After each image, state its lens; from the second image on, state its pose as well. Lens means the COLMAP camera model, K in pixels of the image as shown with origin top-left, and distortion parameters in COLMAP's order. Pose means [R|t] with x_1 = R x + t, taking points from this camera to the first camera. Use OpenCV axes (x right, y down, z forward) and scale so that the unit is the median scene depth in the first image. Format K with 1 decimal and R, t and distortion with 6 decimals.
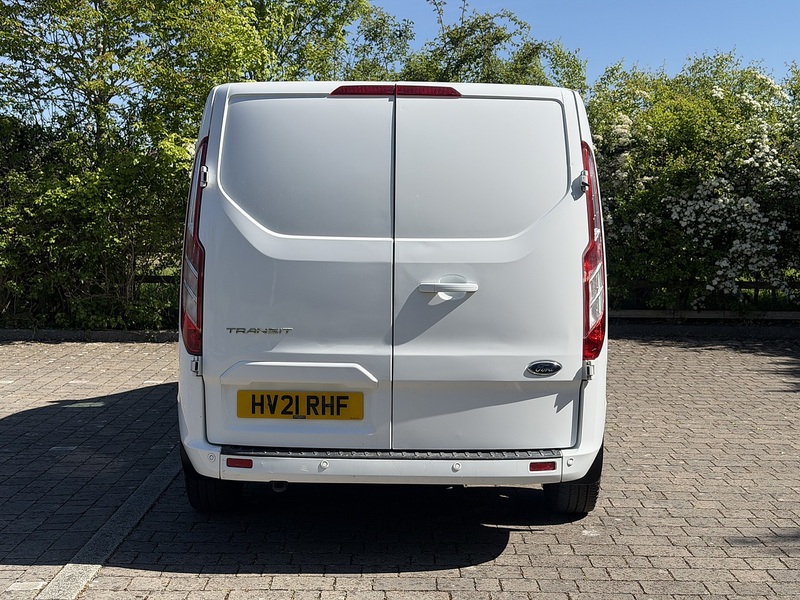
lens RADIAL K [[1137.6, 0, 401.3], [0, 1137.6, 300.5], [0, 0, 1]] dist [0.141610, 0.000000]
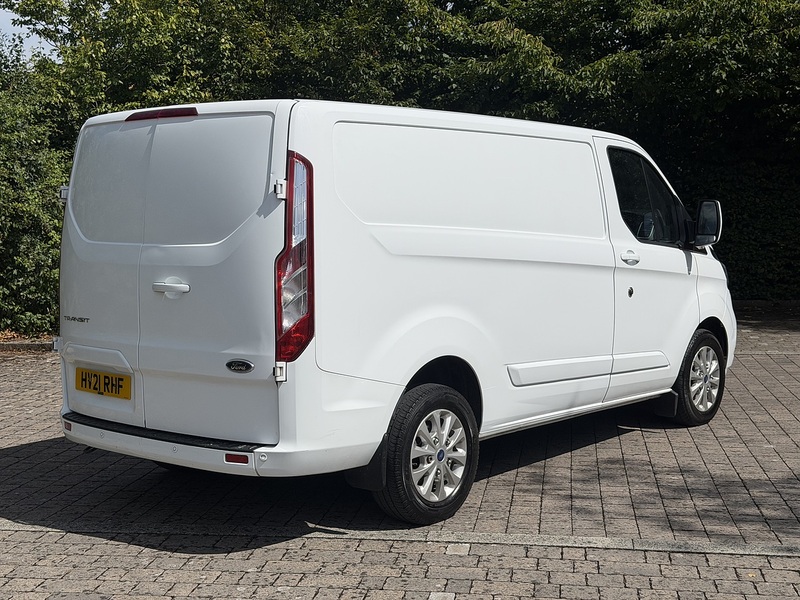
lens RADIAL K [[1137.6, 0, 401.2], [0, 1137.6, 294.4], [0, 0, 1]] dist [0.141610, 0.000000]
pose [[0.766025, 0.031828, -0.642023, 0.920406], [-0.037094, 0.999298, 0.005283, -0.018785], [0.641740, 0.019768, 0.766667, 0.279298]]
